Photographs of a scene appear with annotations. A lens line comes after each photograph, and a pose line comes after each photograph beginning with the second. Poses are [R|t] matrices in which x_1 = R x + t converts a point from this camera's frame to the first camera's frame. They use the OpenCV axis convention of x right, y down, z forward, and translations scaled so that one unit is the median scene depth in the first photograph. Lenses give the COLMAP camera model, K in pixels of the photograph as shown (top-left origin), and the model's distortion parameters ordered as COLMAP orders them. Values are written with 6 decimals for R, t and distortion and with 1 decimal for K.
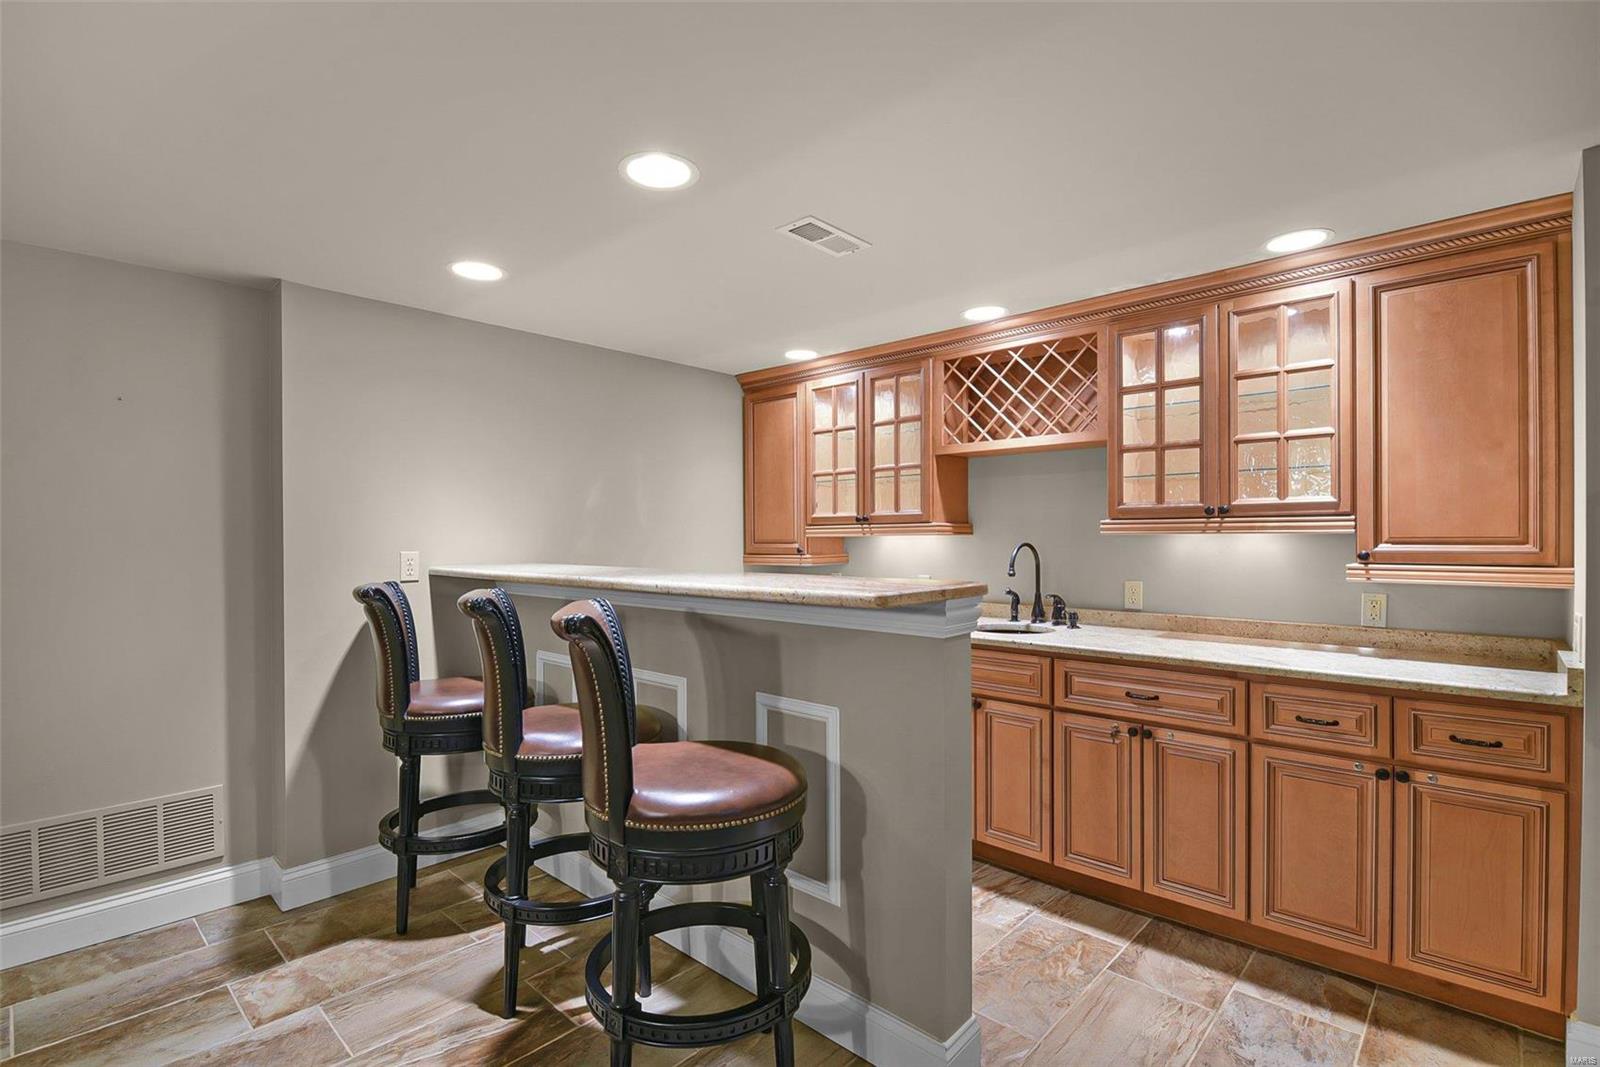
lens RADIAL K [[756.5, 0, 793.6], [0, 756.5, 536.6], [0, 0, 1]] dist [-0.005631, -0.001160]
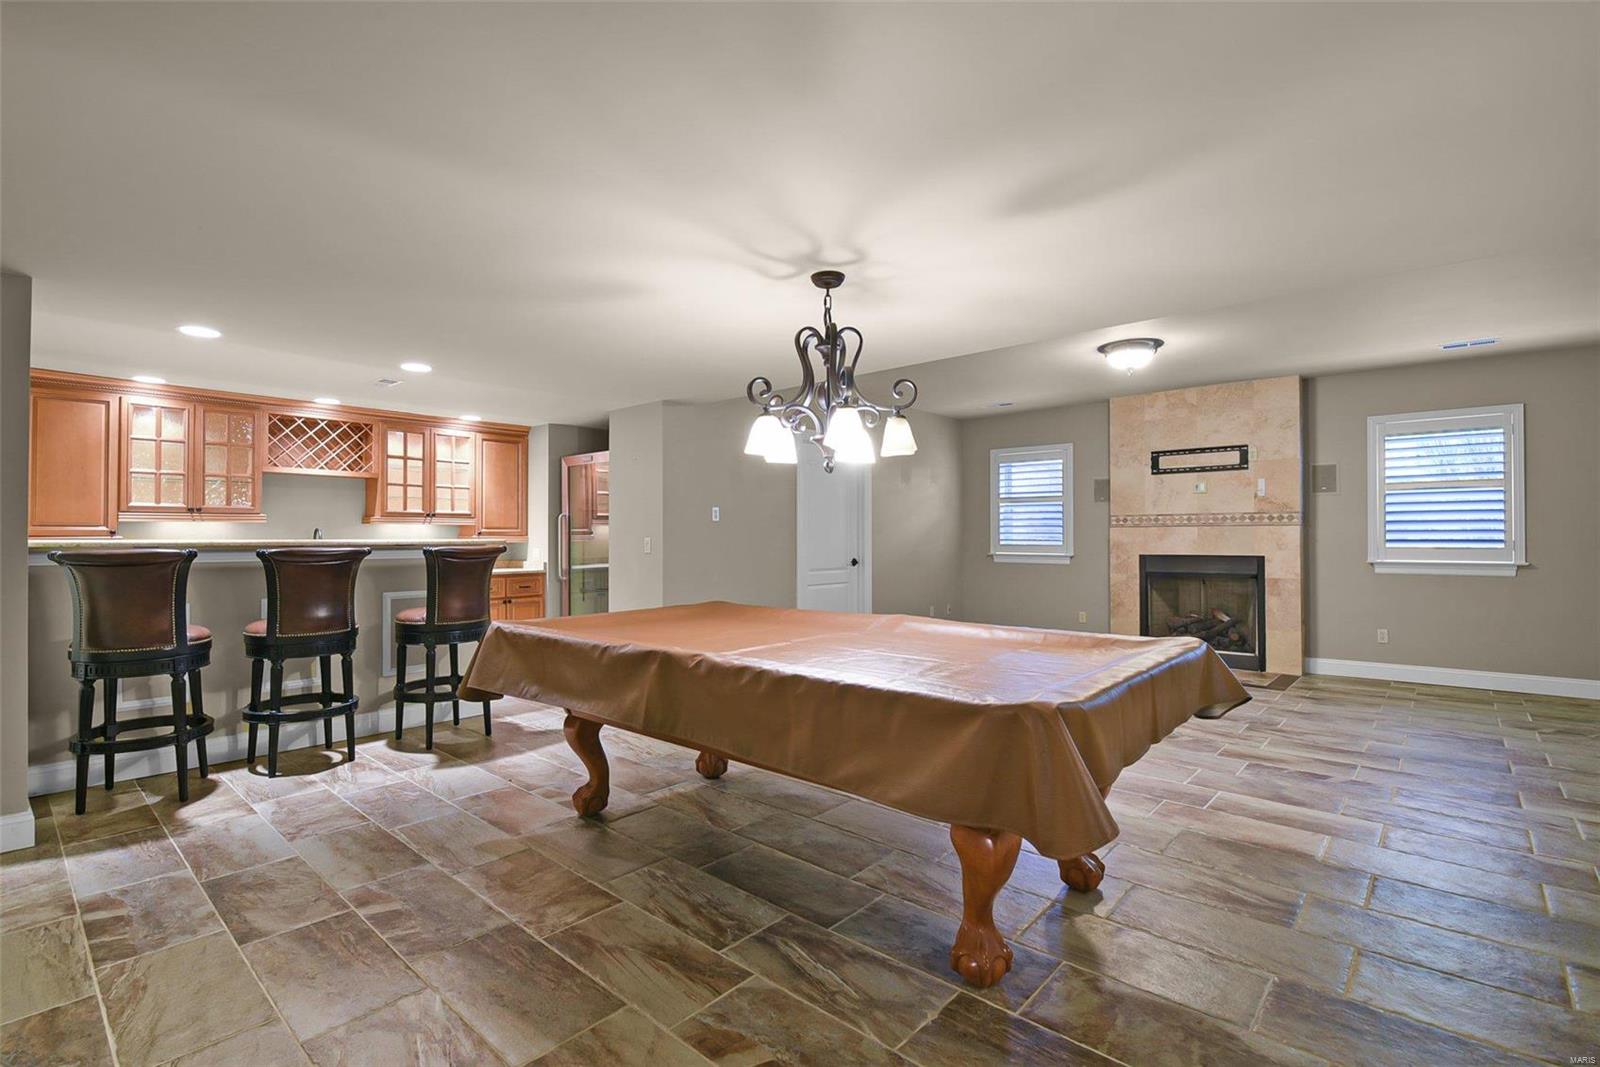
lens RADIAL K [[740.5, 0, 792.7], [0, 740.5, 528.5], [0, 0, 1]] dist [-0.005913, -0.000613]
pose [[-0.024879, 0.015687, 0.999567, -1.345440], [-0.002567, 0.999873, -0.015755, 0.032098], [-0.999687, -0.002957, -0.024835, -0.069752]]
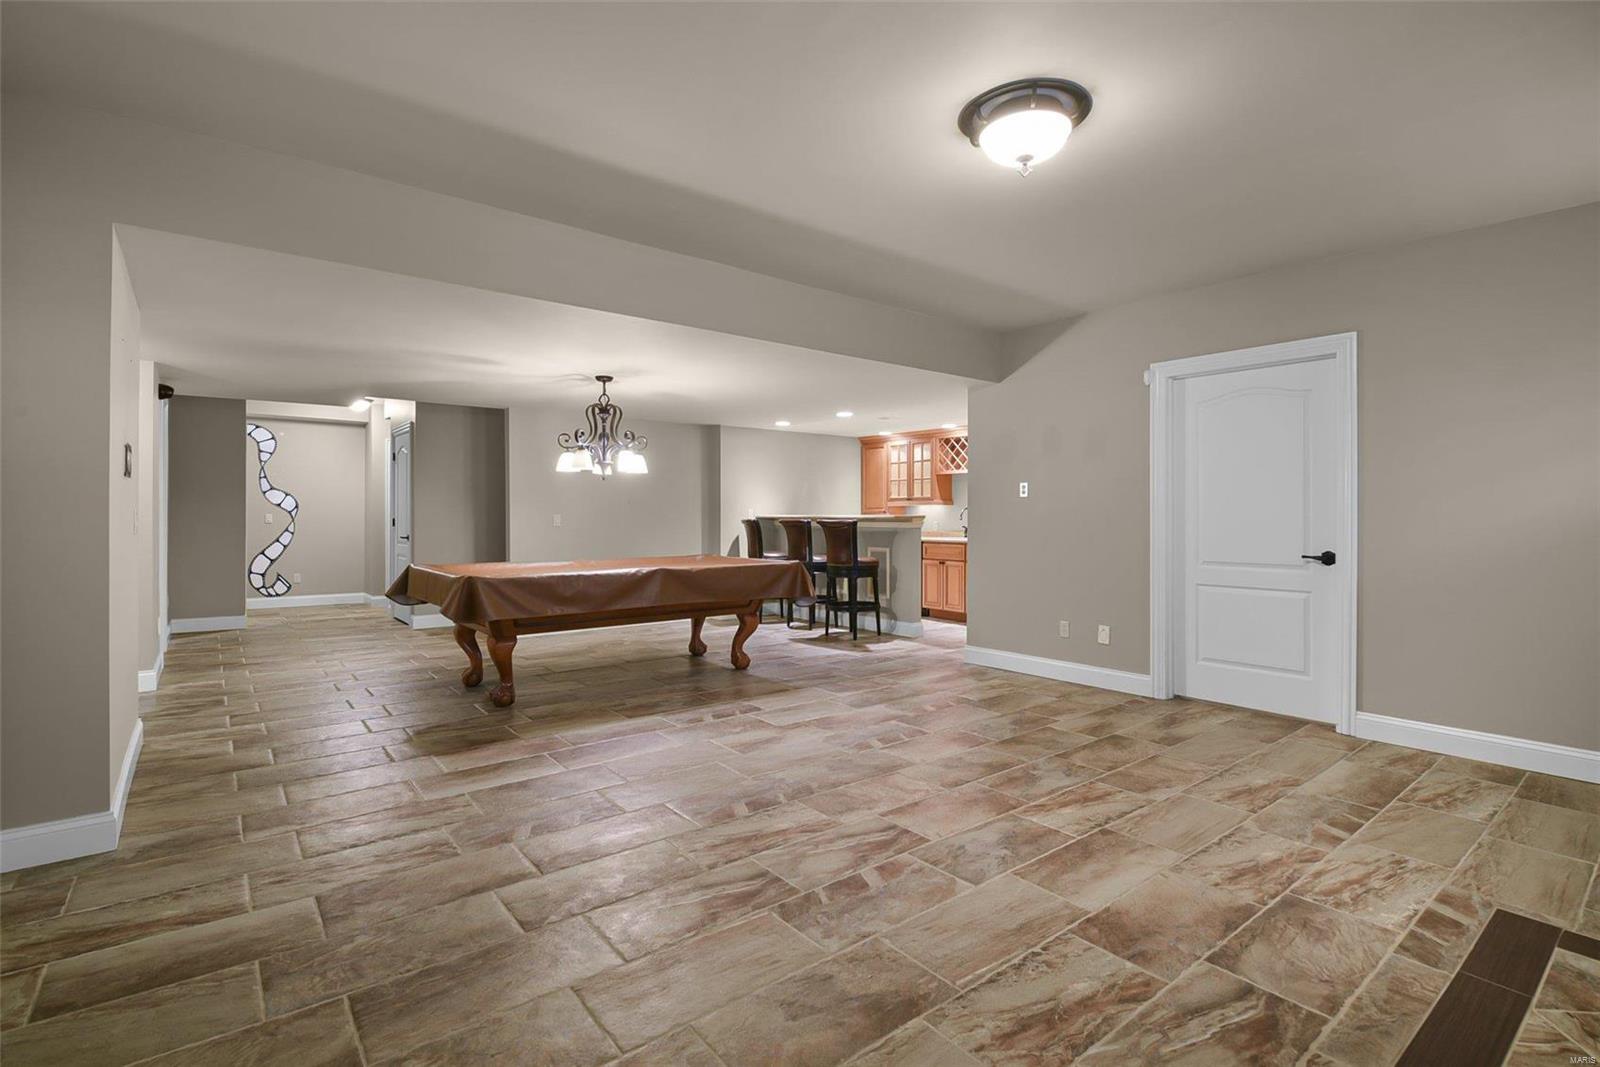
lens RADIAL K [[740.5, 0, 791.2], [0, 740.5, 525.1], [0, 0, 1]] dist [-0.005913, -0.000613]
pose [[0.989712, 0.006673, -0.142916, 0.058116], [-0.004319, 0.999850, 0.016770, 0.026246], [0.143007, -0.015980, 0.989593, -1.579831]]
